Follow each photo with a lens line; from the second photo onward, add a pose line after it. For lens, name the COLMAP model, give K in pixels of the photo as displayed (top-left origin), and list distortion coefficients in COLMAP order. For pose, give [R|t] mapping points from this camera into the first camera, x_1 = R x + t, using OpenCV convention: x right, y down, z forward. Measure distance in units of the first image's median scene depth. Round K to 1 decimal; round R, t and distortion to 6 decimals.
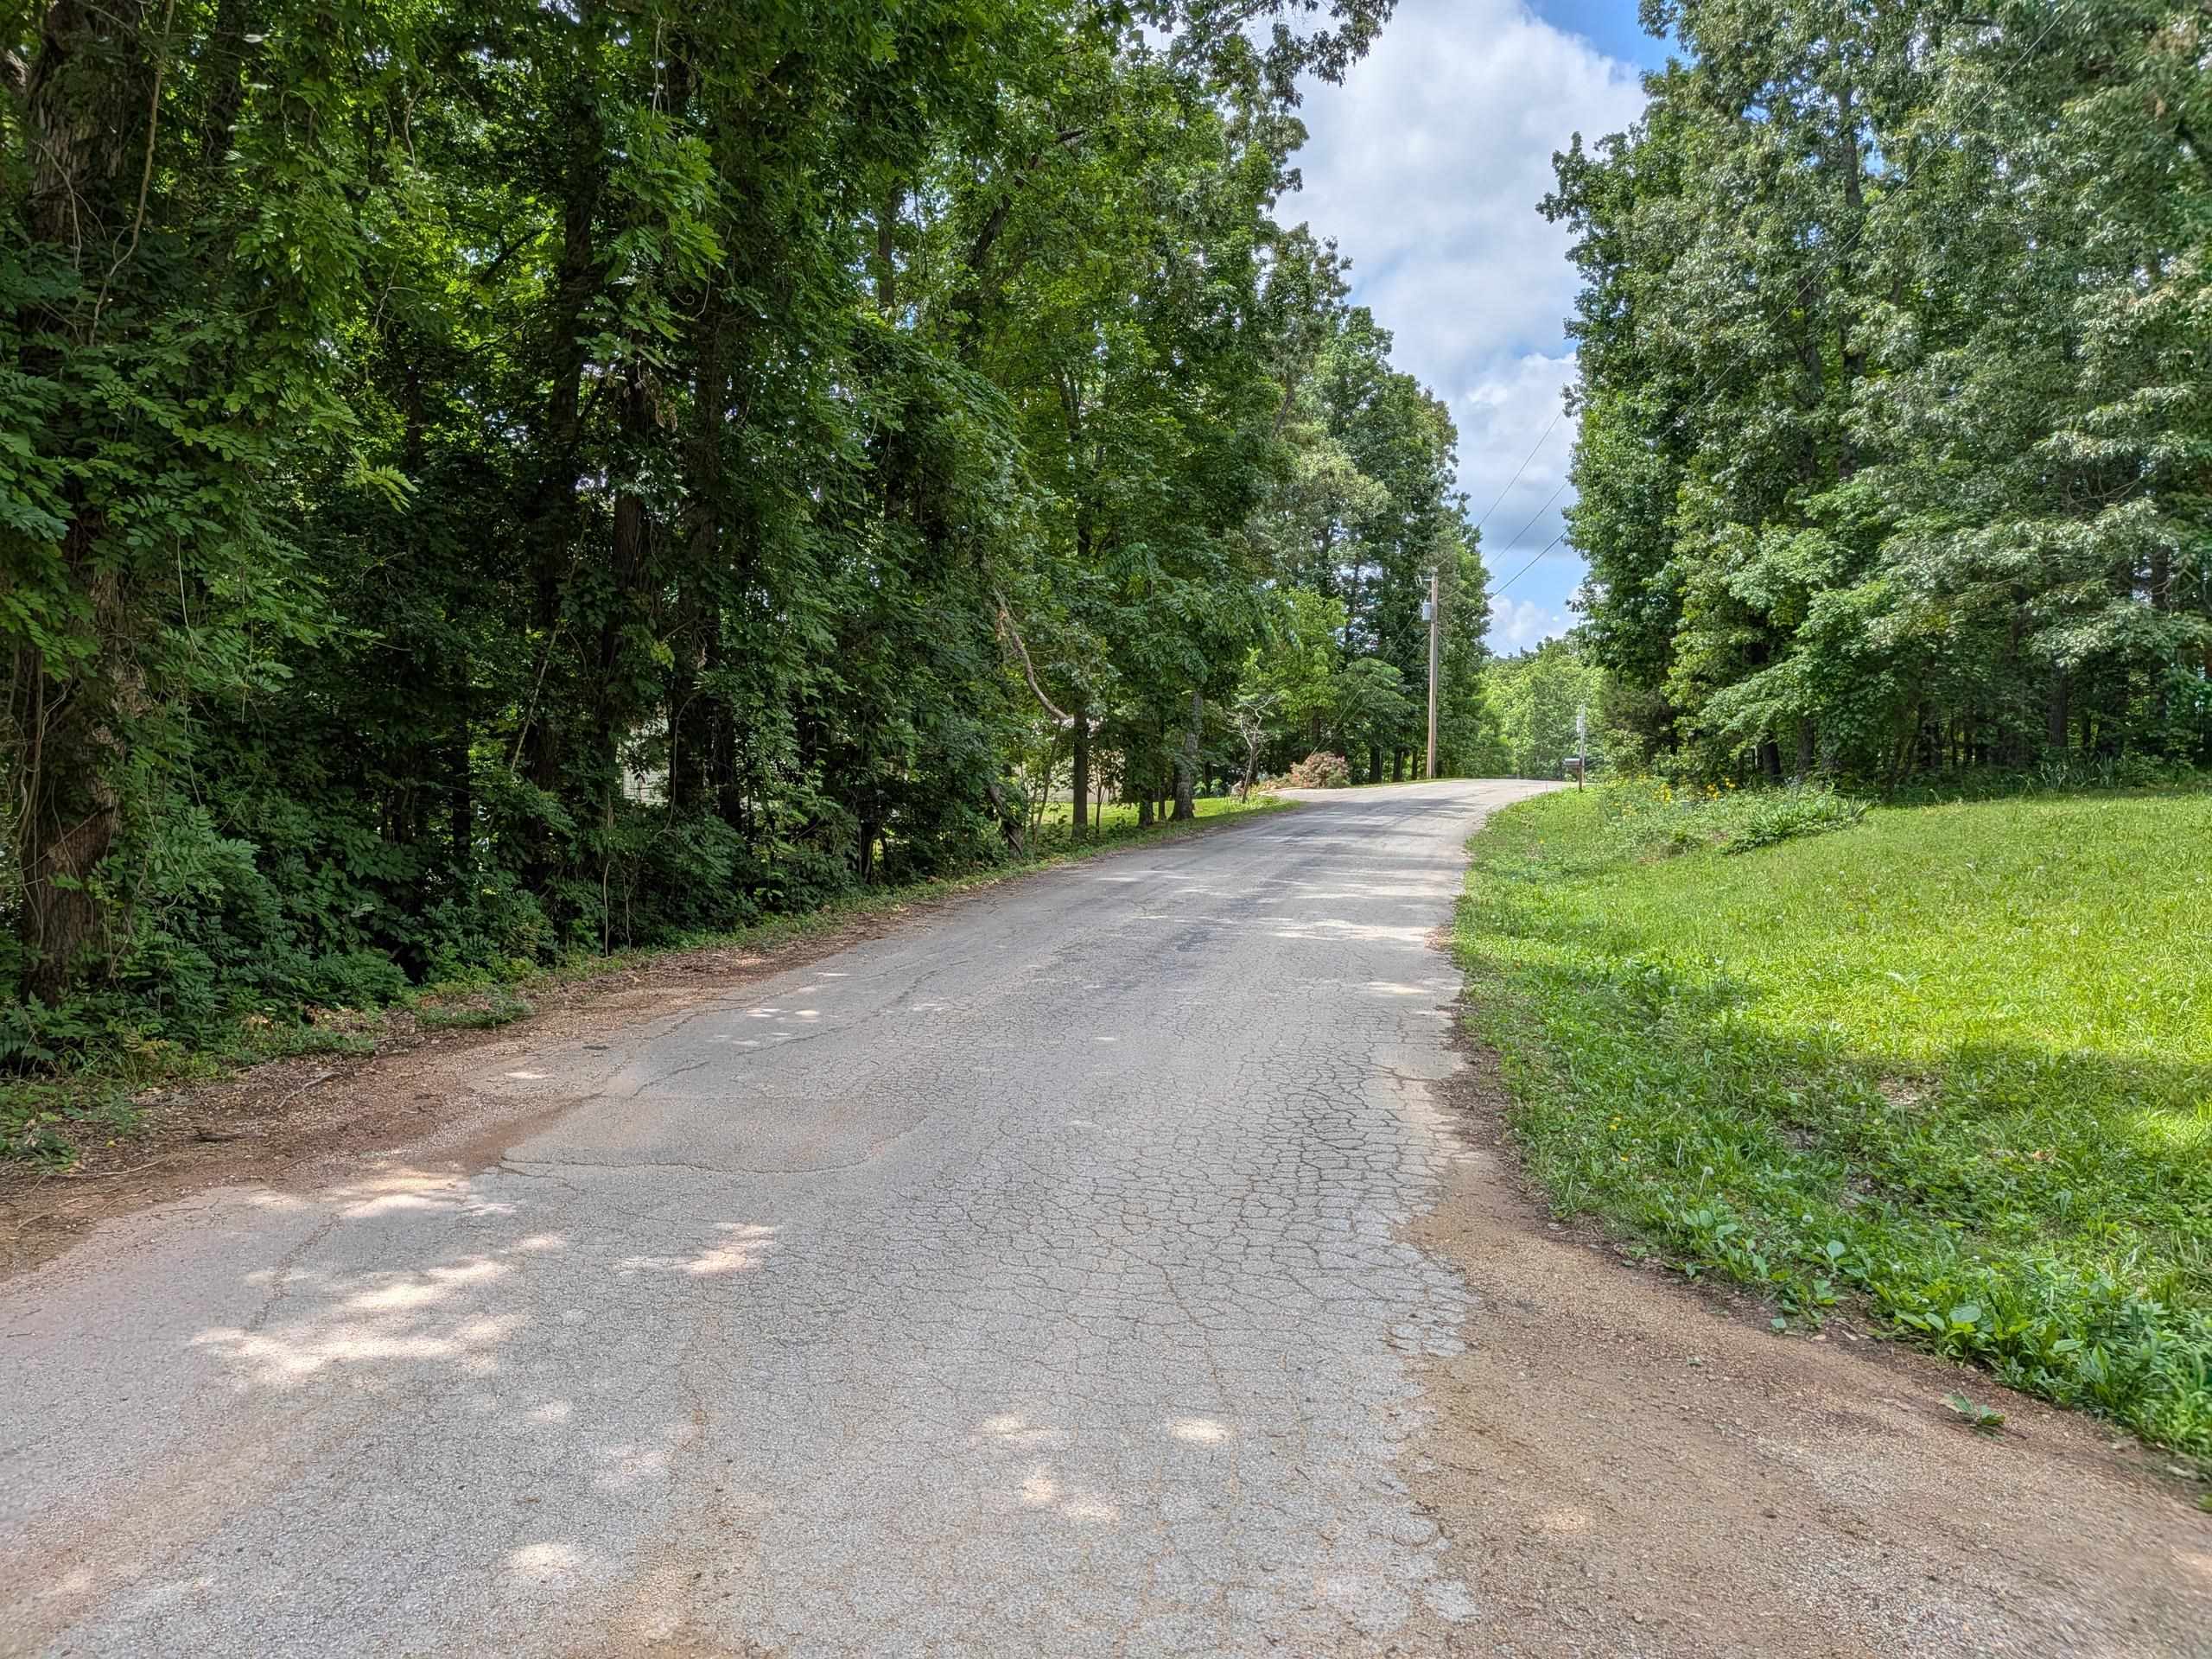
lens RADIAL K [[1580.8, 0, 1073.4], [0, 1580.8, 802.8], [0, 0, 1]] dist [0.064098, -0.115872]
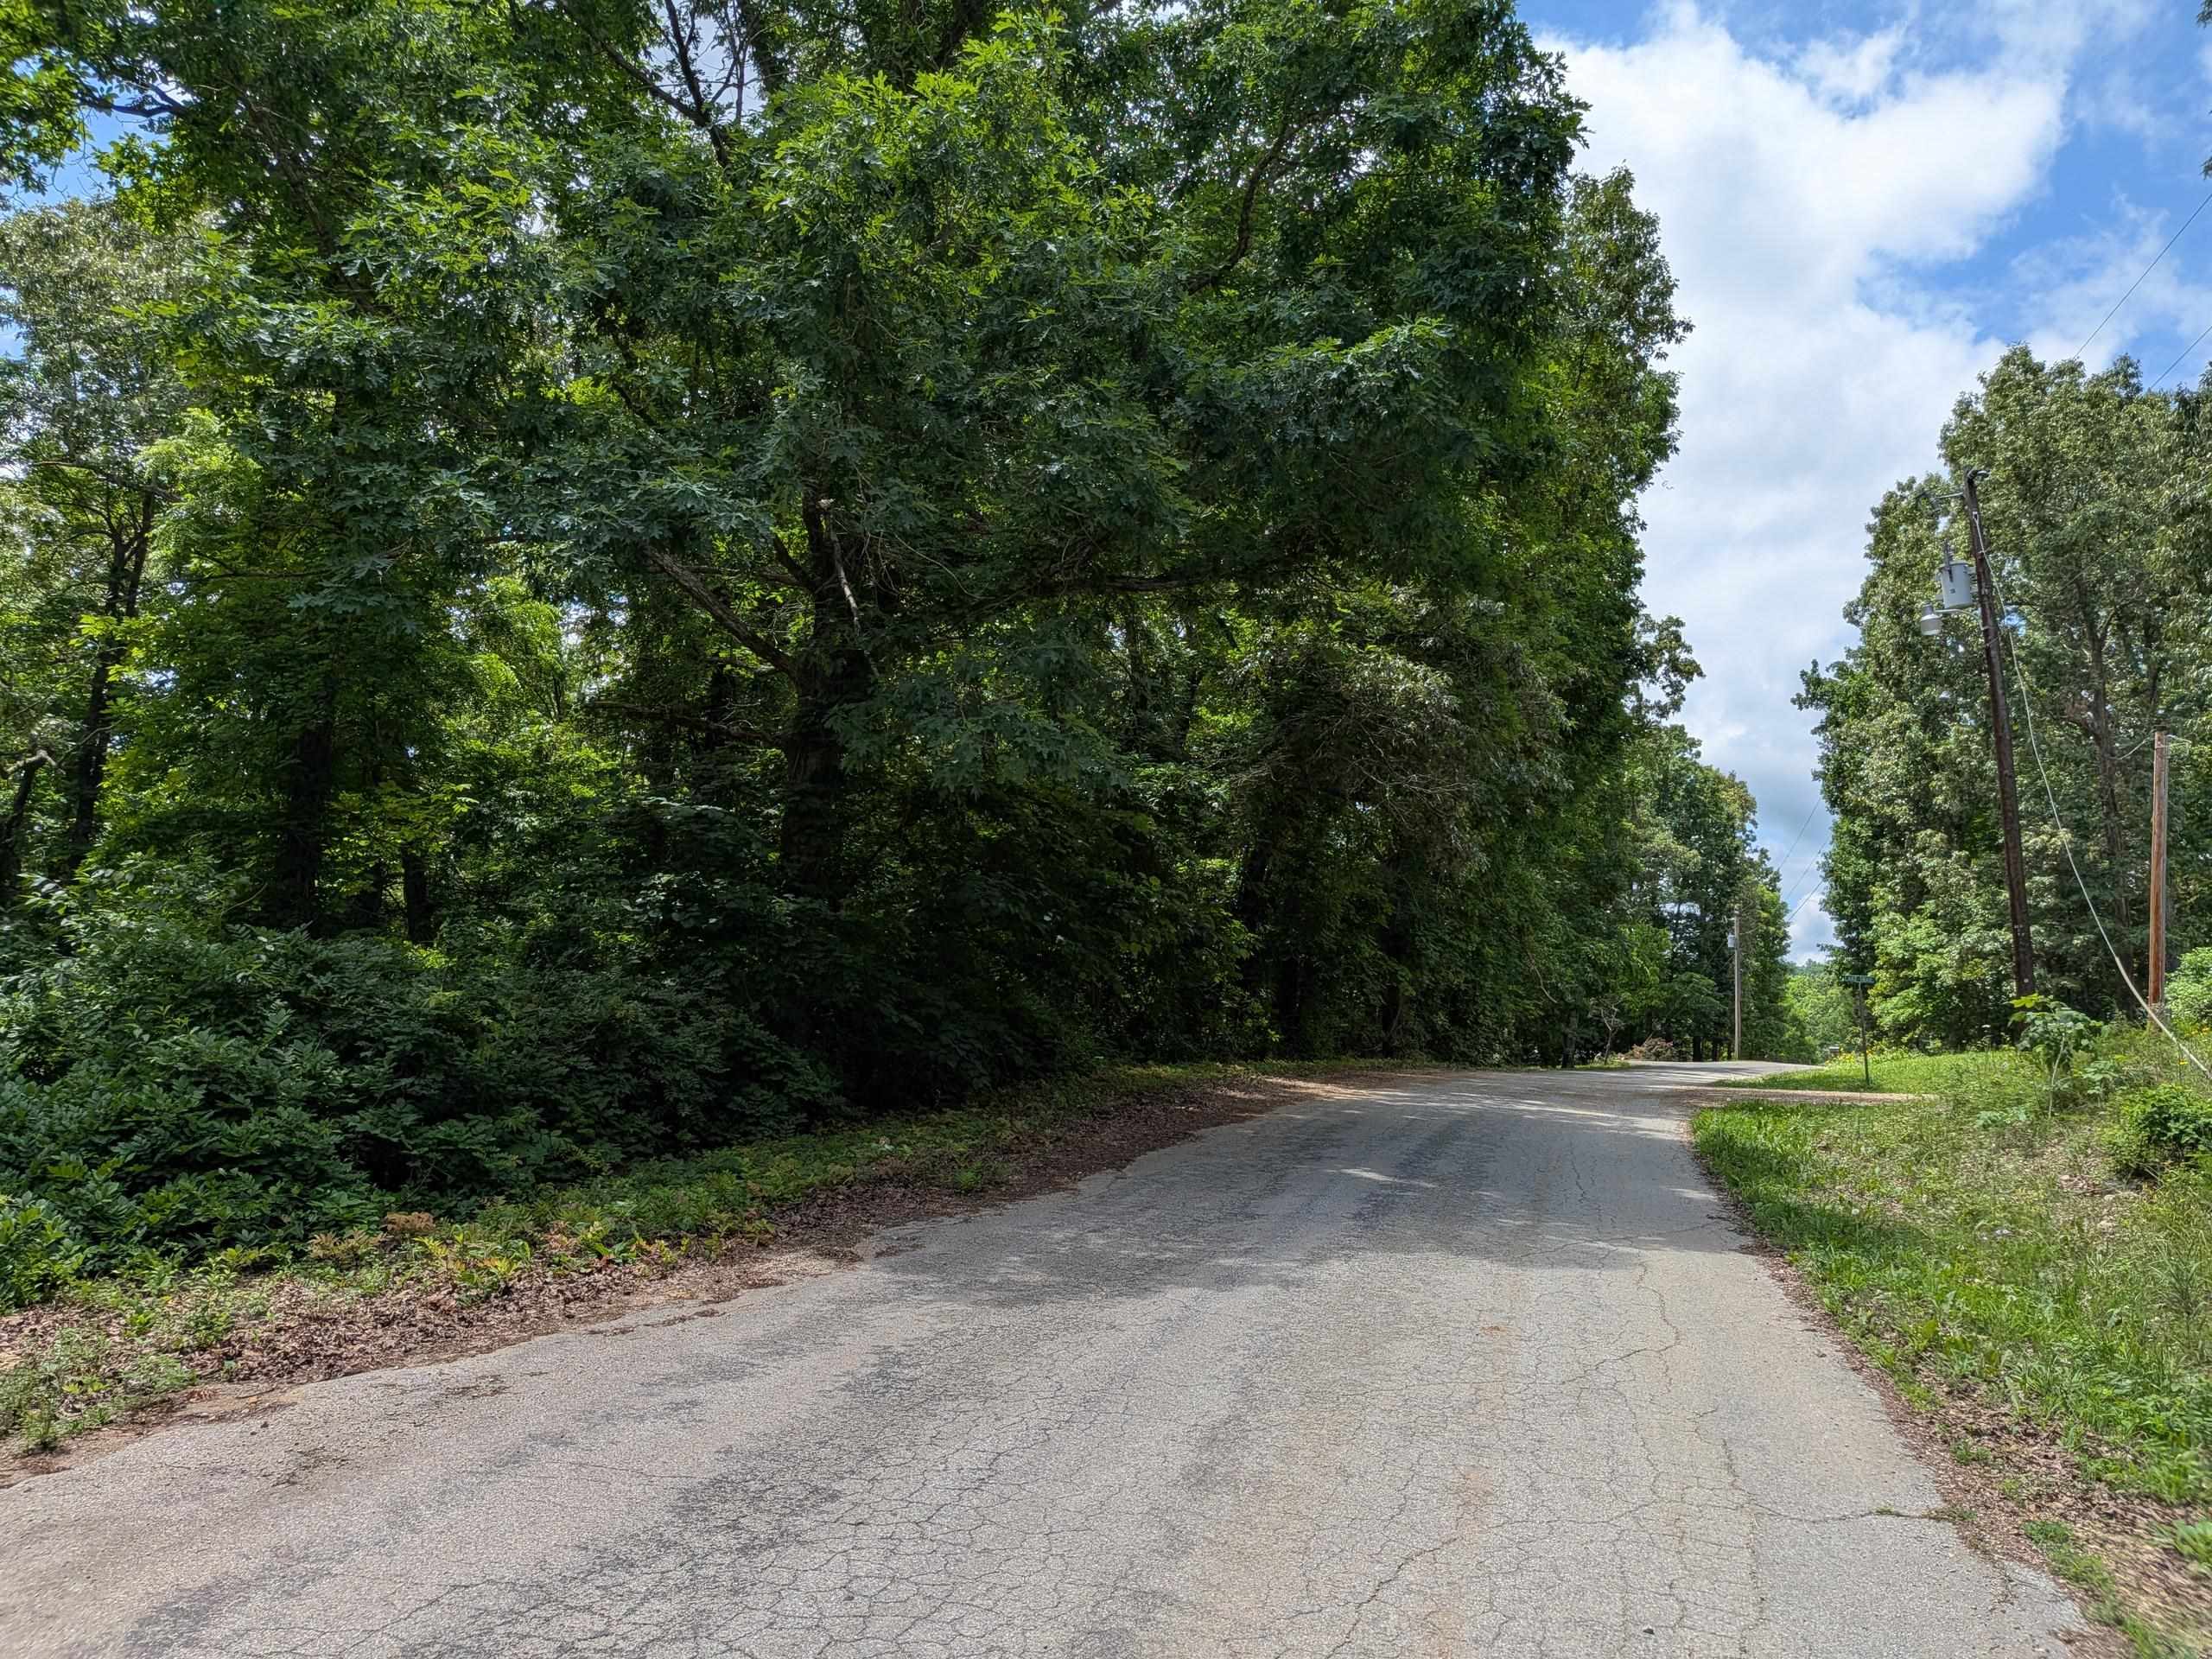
lens RADIAL K [[1574.8, 0, 1109.5], [0, 1574.8, 819.2], [0, 0, 1]] dist [0.059780, -0.110320]
pose [[0.985426, 0.014916, -0.169448, -0.085833], [-0.043645, 0.984971, -0.167116, 0.032794], [0.164409, 0.172076, 0.971267, -0.481919]]
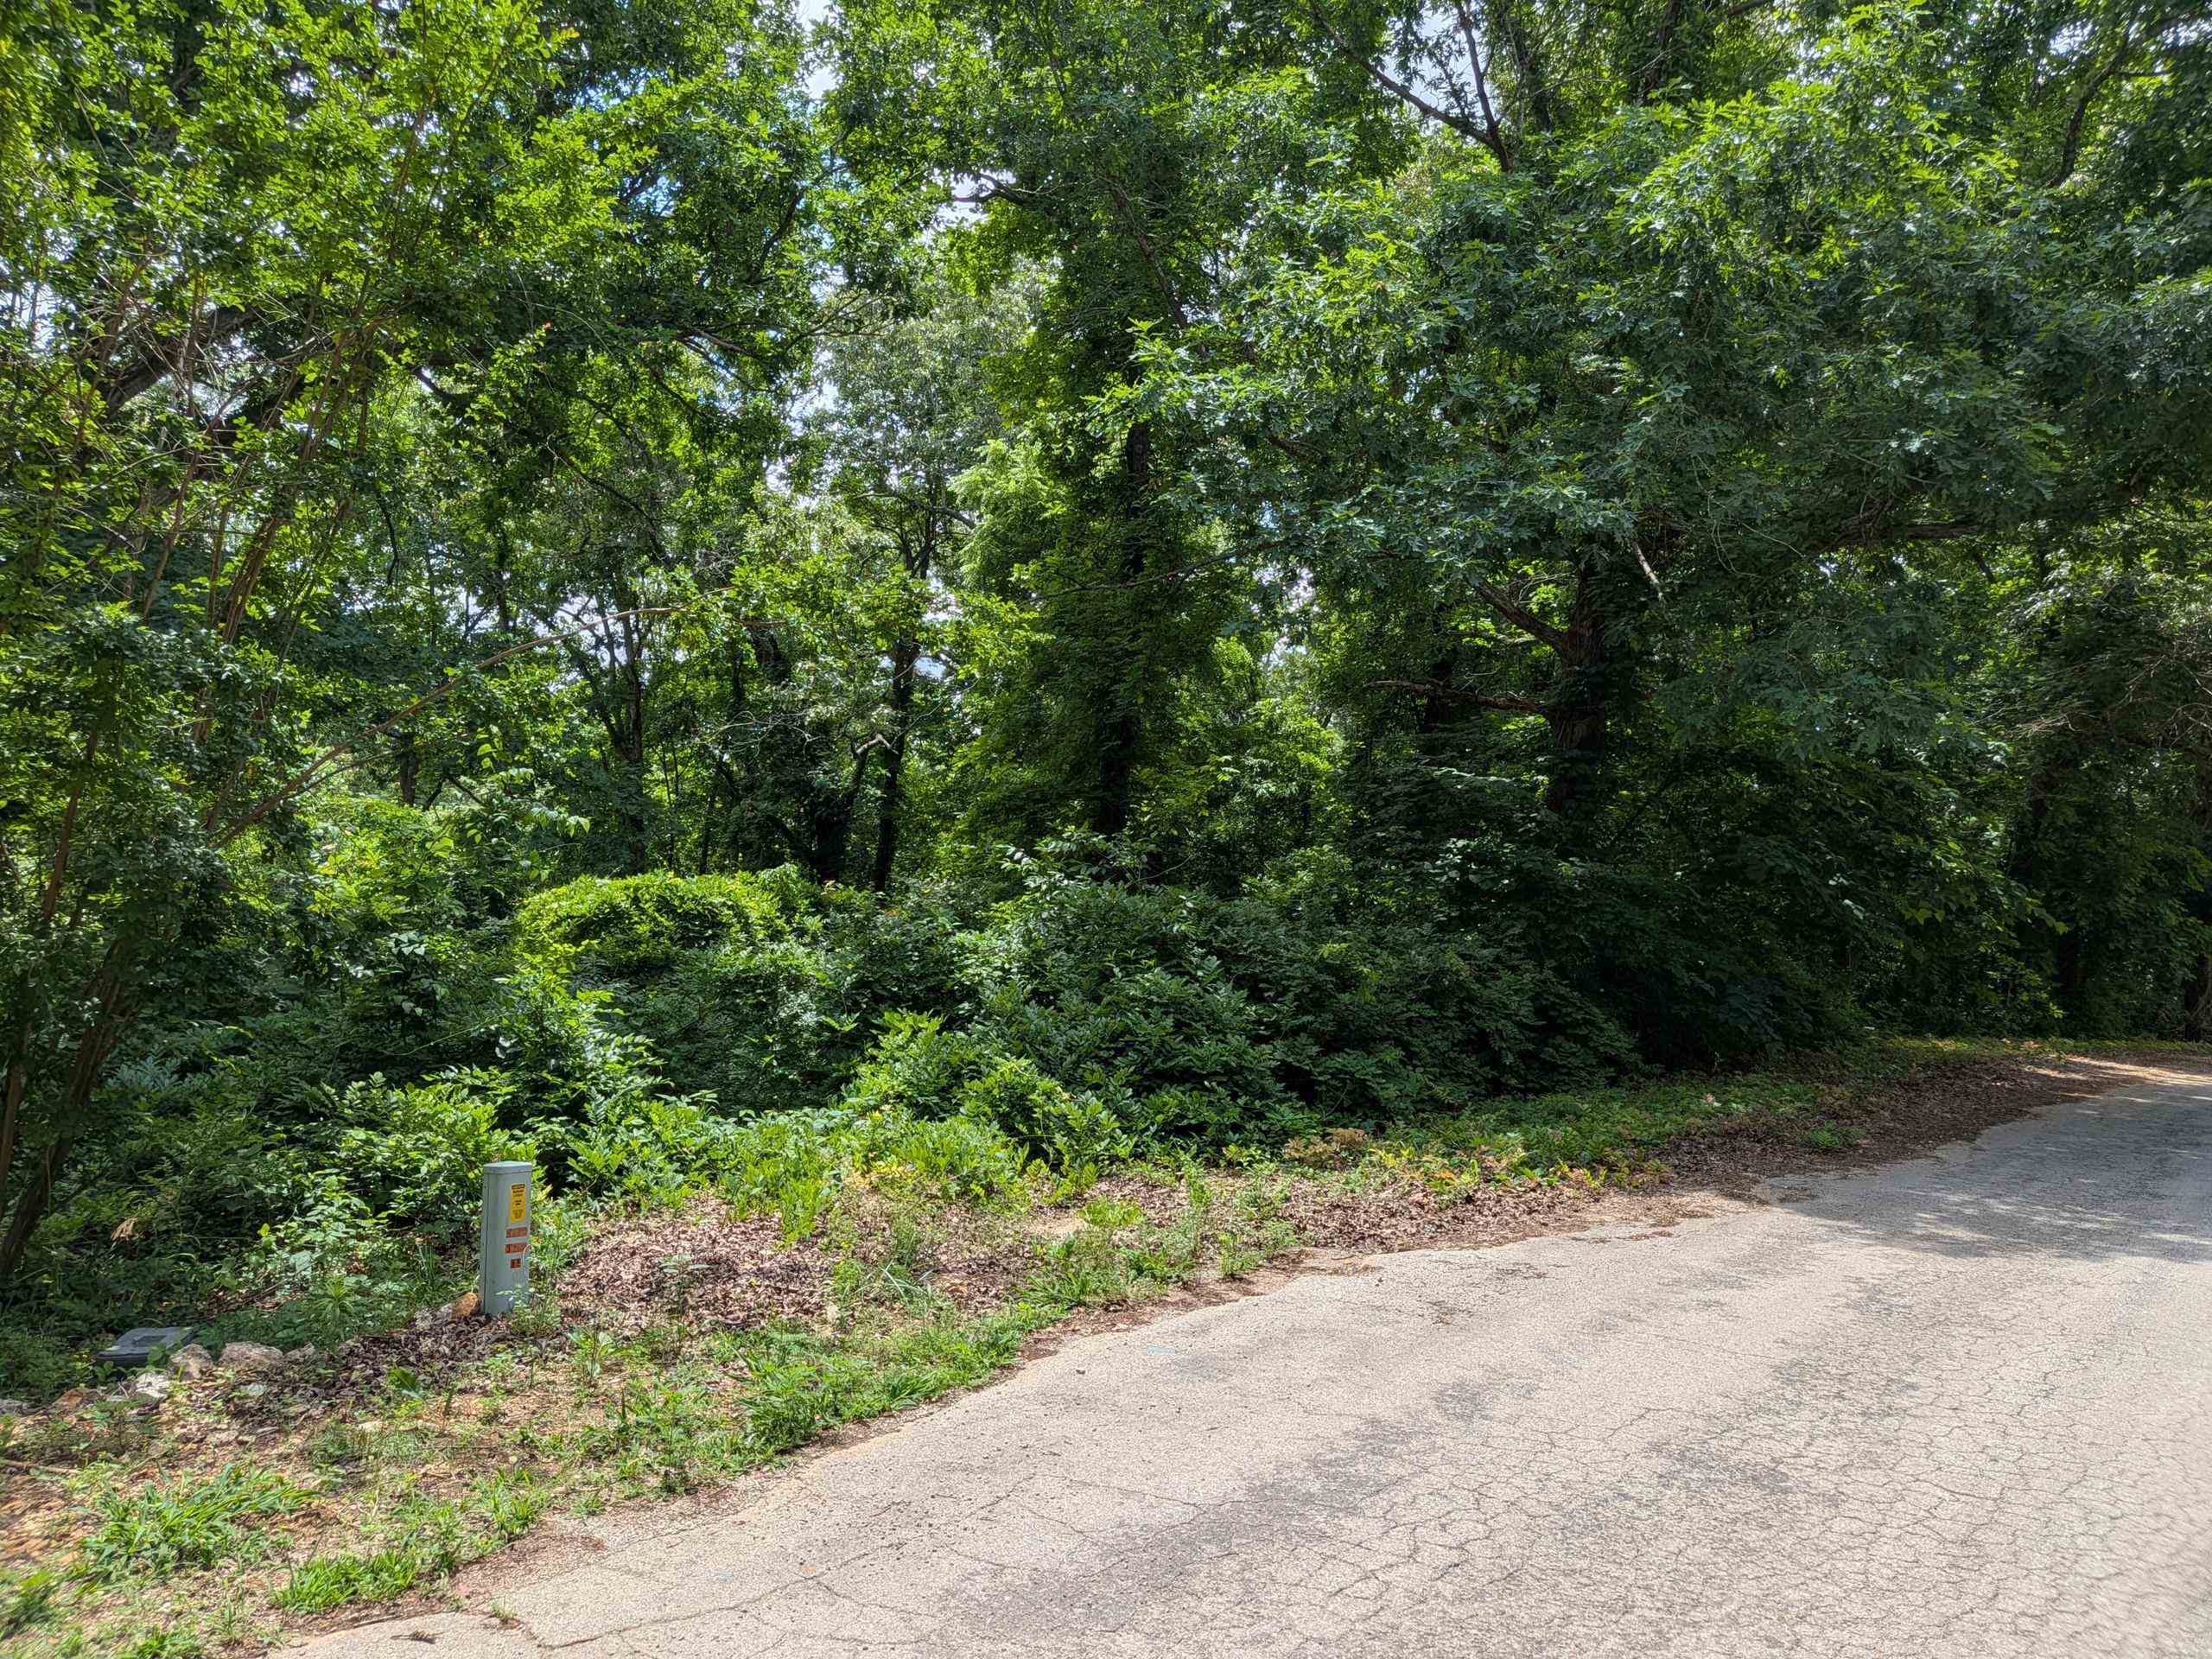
lens RADIAL K [[1580.8, 0, 1073.4], [0, 1580.8, 802.8], [0, 0, 1]] dist [0.064098, -0.115872]
pose [[0.834082, 0.007450, -0.551590, -0.184027], [-0.088345, 0.988807, -0.120235, 0.046384], [0.544521, 0.149016, 0.825404, -0.658026]]
